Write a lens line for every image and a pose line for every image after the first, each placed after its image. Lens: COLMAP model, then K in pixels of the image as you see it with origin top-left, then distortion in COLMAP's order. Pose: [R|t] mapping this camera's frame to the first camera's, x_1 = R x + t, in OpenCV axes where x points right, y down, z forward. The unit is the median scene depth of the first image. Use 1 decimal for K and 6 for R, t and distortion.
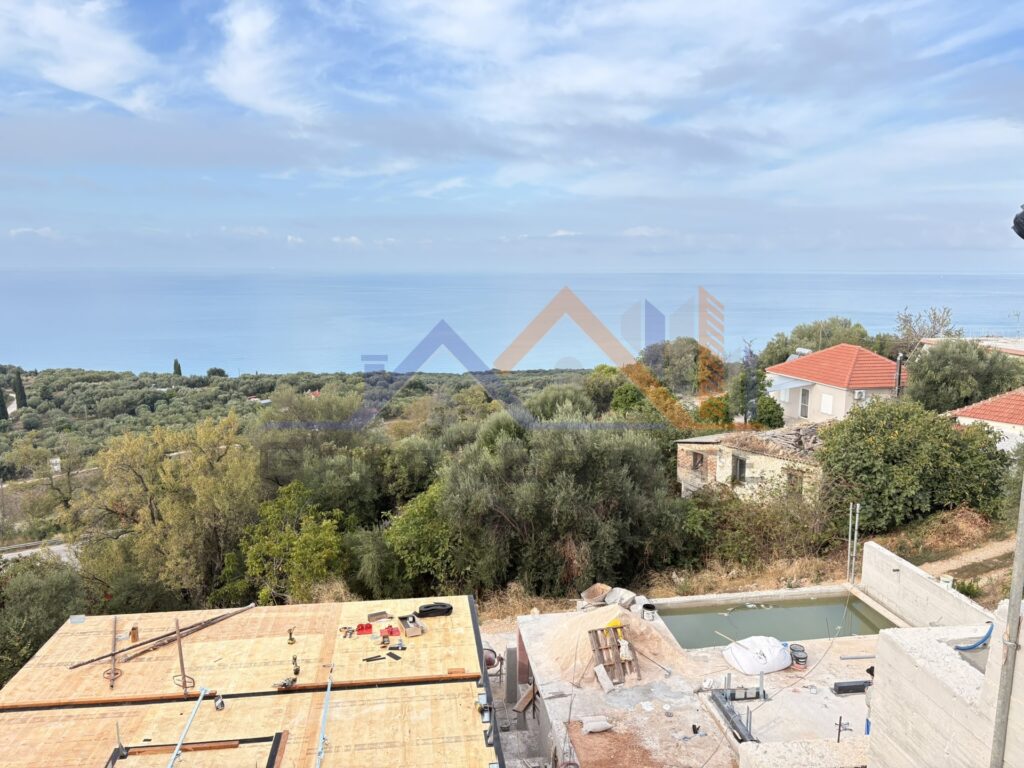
lens RADIAL K [[765.9, 0, 517.3], [0, 765.9, 379.1], [0, 0, 1]] dist [0.031777, -0.038369]
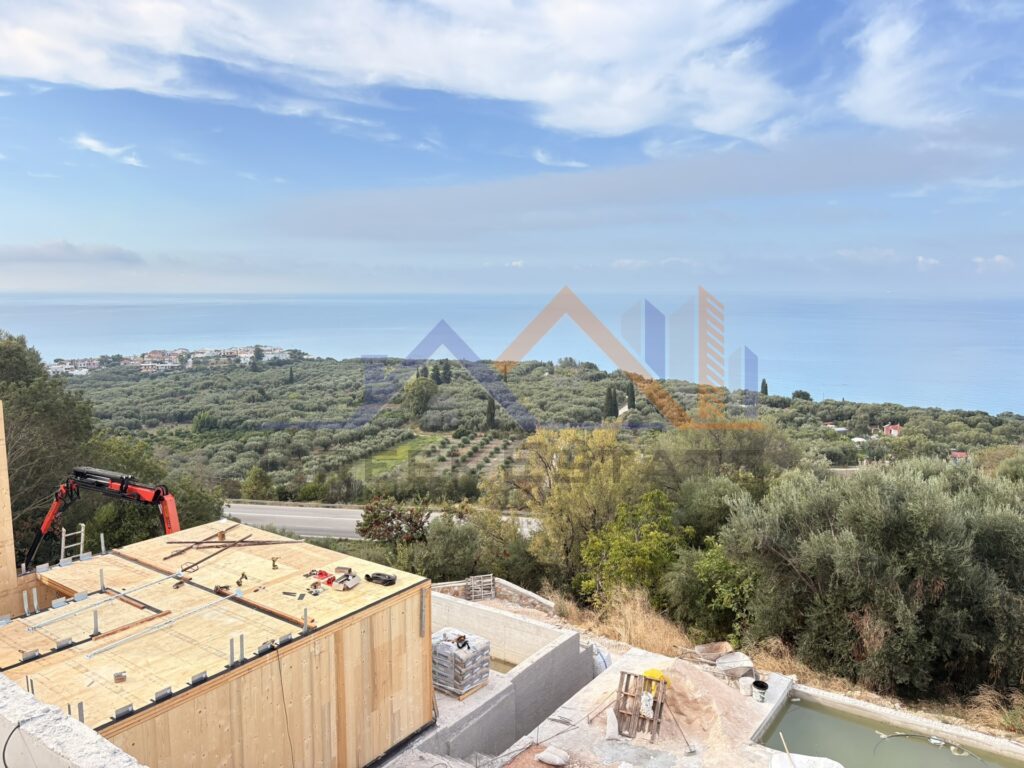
lens RADIAL K [[768.6, 0, 522.0], [0, 768.6, 382.5], [0, 0, 1]] dist [0.038553, -0.038046]
pose [[0.732636, 0.083149, -0.675523, 0.266434], [-0.101270, 0.994779, 0.012615, -0.008226], [0.673045, 0.059168, 0.737231, 0.093072]]
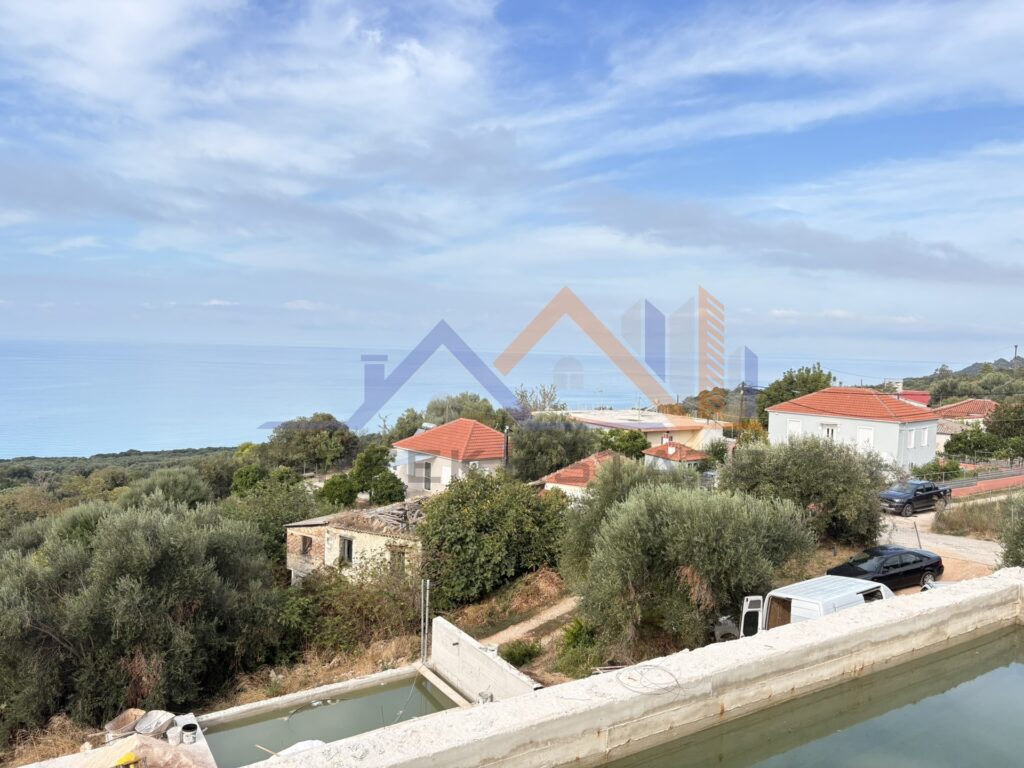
lens RADIAL K [[765.9, 0, 517.3], [0, 765.9, 379.1], [0, 0, 1]] dist [0.031777, -0.038369]
pose [[0.908214, 0.003680, 0.418491, 0.071862], [0.036628, 0.995425, -0.088244, -0.004782], [-0.416901, 0.095472, 0.903924, 0.004157]]
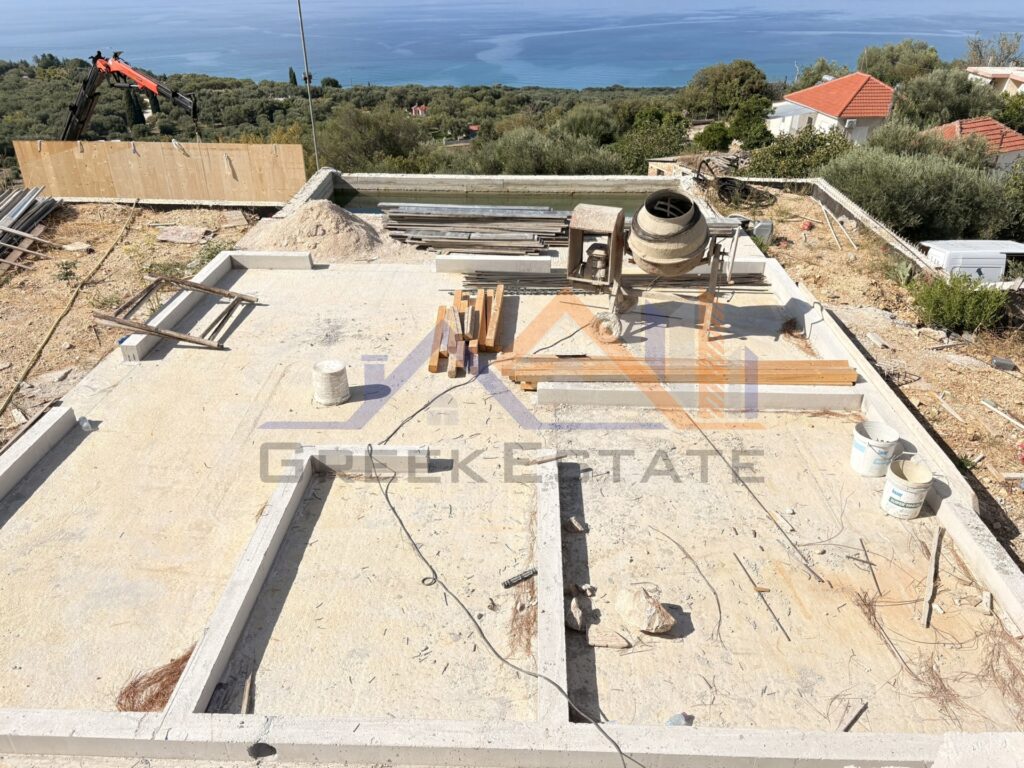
lens RADIAL K [[757.9, 0, 516.0], [0, 757.9, 382.8], [0, 0, 1]] dist [0.020503, -0.008786]
pose [[0.987600, 0.077983, -0.136253, 0.198454], [-0.024821, 0.934548, 0.354970, -0.010516], [0.155017, -0.347186, 0.924895, -0.266803]]
